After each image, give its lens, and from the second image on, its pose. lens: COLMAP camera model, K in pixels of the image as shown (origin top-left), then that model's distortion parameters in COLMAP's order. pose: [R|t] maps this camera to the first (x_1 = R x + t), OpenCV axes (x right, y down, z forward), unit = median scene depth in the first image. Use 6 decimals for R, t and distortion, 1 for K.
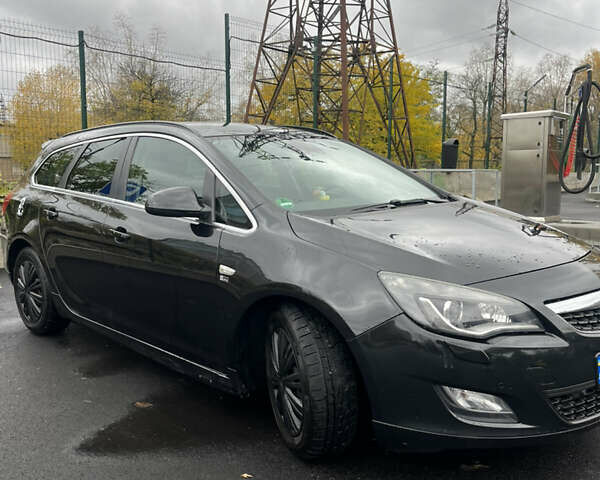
lens RADIAL K [[602.9, 0, 300.5], [0, 602.9, 228.8], [0, 0, 1]] dist [0.066106, -0.094969]
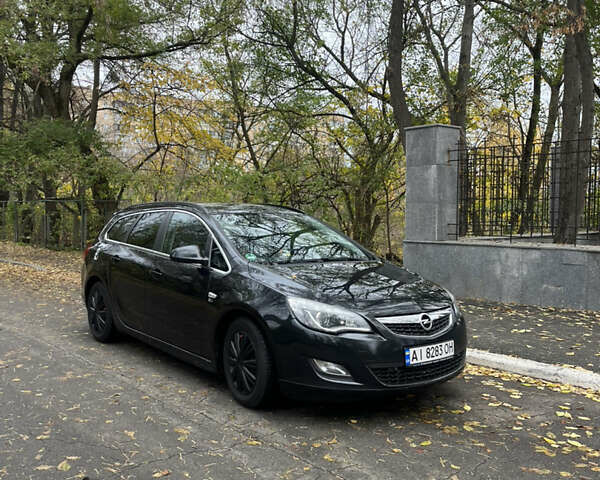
lens RADIAL K [[602.9, 0, 300.5], [0, 602.9, 228.8], [0, 0, 1]] dist [0.066106, -0.094969]
pose [[0.994369, 0.033317, -0.100599, 0.332778], [-0.042886, 0.994600, -0.094503, 0.038567], [0.096907, 0.098285, 0.990429, -0.774760]]
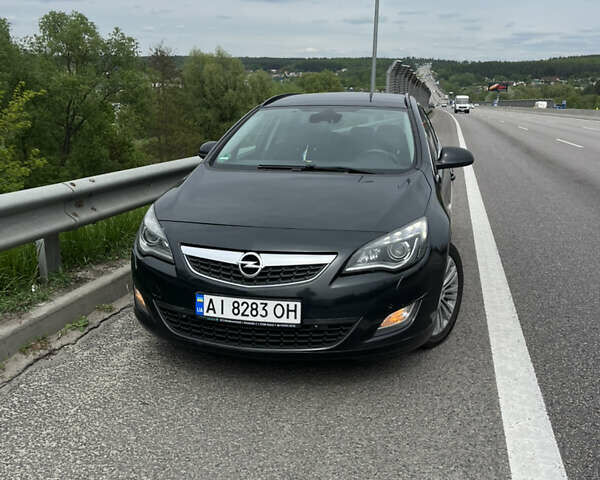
lens RADIAL K [[602.9, 0, 300.5], [0, 602.9, 228.8], [0, 0, 1]] dist [0.066106, -0.094969]
pose [[0.522550, 0.190521, -0.831049, 1.569537], [-0.116392, 0.981529, 0.151834, -0.140260], [0.844627, 0.017386, 0.535074, 0.473950]]
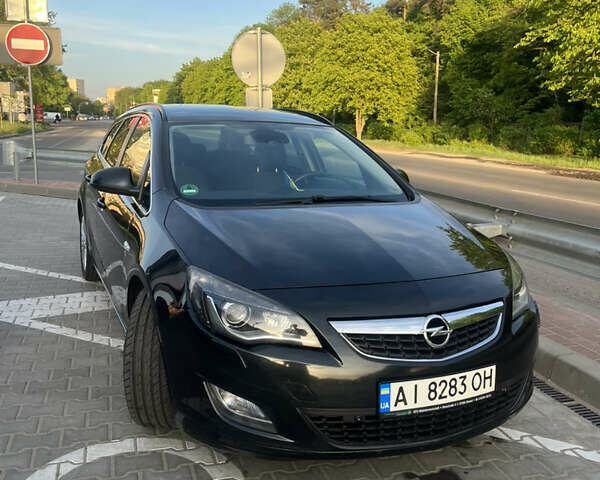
lens RADIAL K [[602.9, 0, 300.5], [0, 602.9, 228.8], [0, 0, 1]] dist [0.066106, -0.094969]
pose [[0.936075, 0.105858, -0.335495, 0.629536], [-0.088376, 0.993831, 0.067000, -0.078620], [0.340518, -0.033067, 0.939656, 0.079782]]
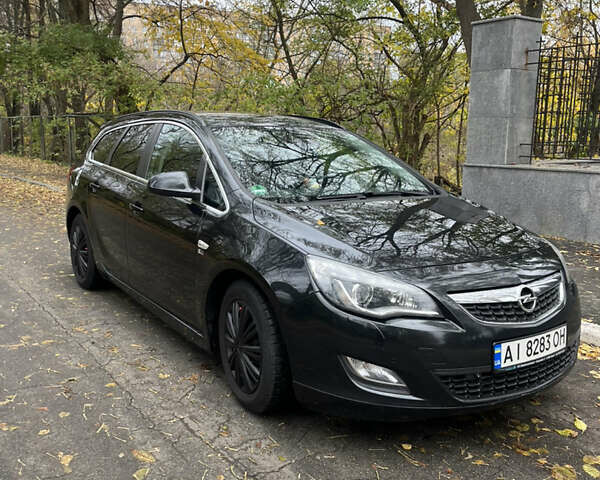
lens RADIAL K [[602.9, 0, 300.5], [0, 602.9, 228.8], [0, 0, 1]] dist [0.066106, -0.094969]
pose [[0.984732, 0.064120, -0.161835, 0.290216], [-0.058219, 0.997464, 0.040951, -0.024581], [0.164050, -0.030904, 0.985968, -0.133880]]
